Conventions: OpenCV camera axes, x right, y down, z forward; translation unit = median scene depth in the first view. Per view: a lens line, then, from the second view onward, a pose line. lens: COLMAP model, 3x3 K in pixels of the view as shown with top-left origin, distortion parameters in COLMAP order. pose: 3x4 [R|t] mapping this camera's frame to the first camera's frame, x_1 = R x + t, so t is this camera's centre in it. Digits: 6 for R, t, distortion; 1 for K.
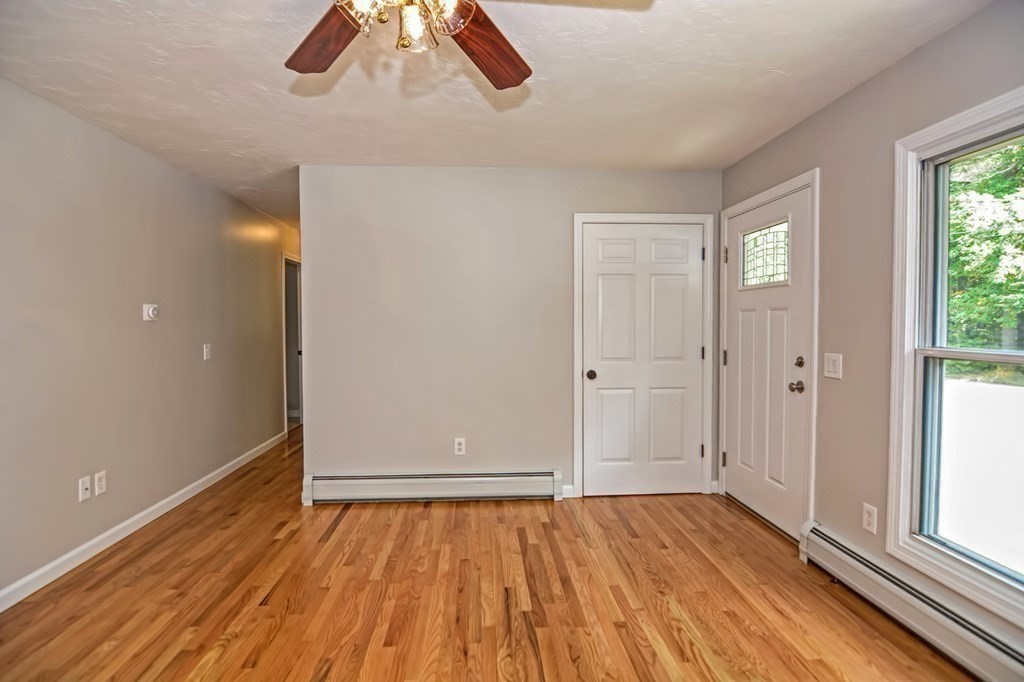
lens RADIAL K [[495.2, 0, 508.0], [0, 495.2, 342.9], [0, 0, 1]] dist [-0.010782, -0.007655]
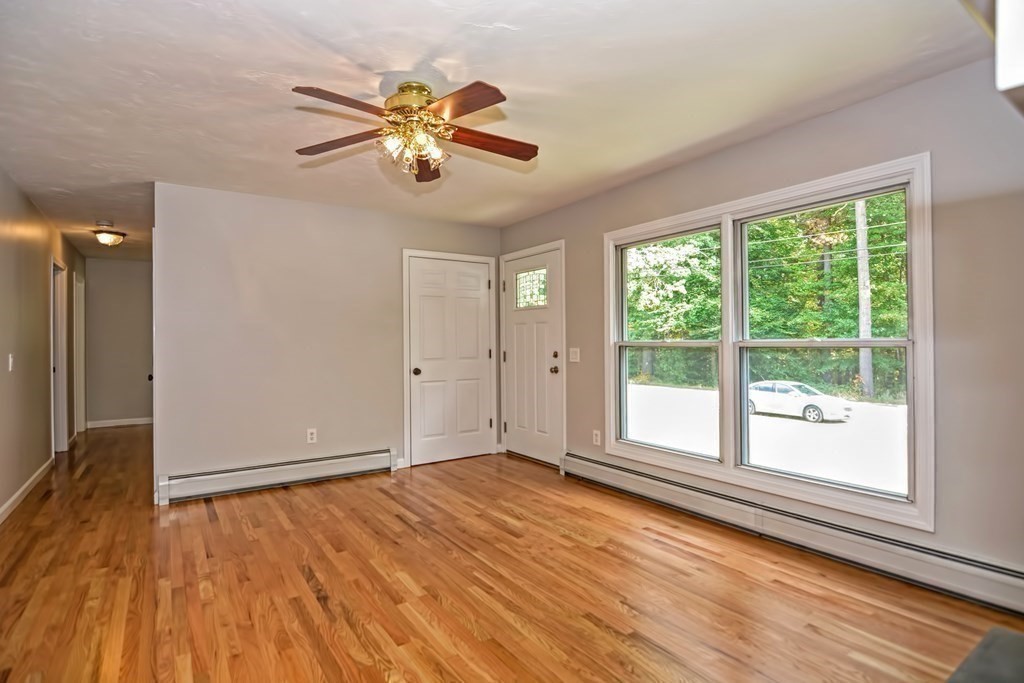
lens RADIAL K [[495.2, 0, 499.5], [0, 495.2, 347.8], [0, 0, 1]] dist [-0.010782, -0.007655]
pose [[0.871527, -0.010290, 0.490239, -0.354307], [0.024869, 0.999421, -0.023233, 0.046465], [-0.489716, 0.032440, 0.871278, -0.323171]]
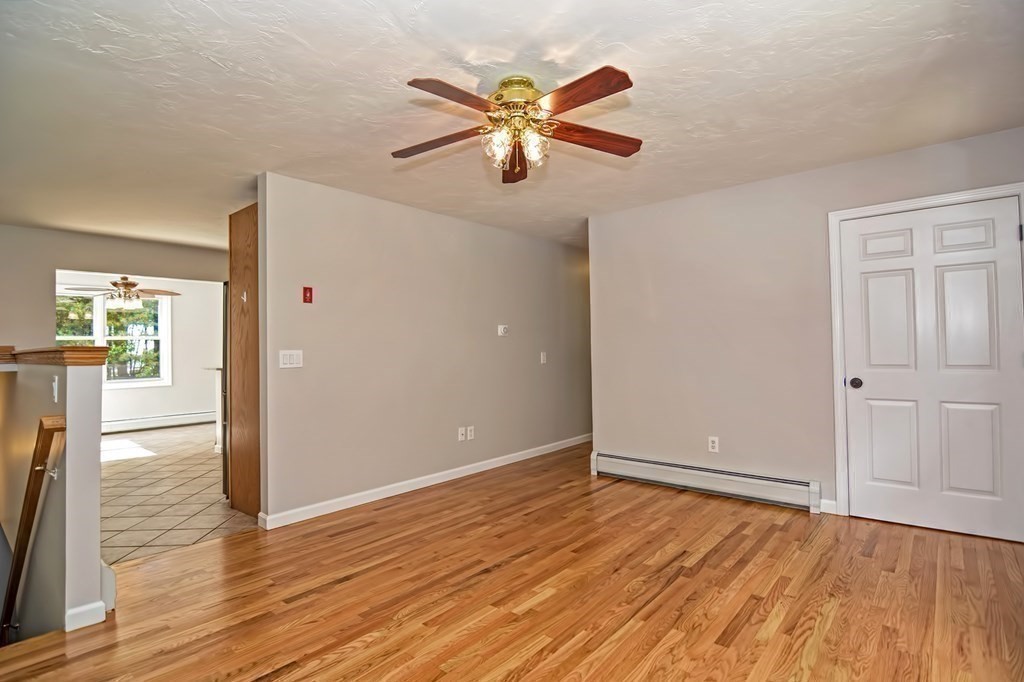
lens RADIAL K [[495.2, 0, 515.8], [0, 495.2, 348.3], [0, 0, 1]] dist [-0.010782, -0.007655]
pose [[0.726890, -0.009944, -0.686682, 0.420234], [-0.010395, 0.999621, -0.025478, 0.036958], [0.686676, 0.025658, 0.726511, -0.123321]]
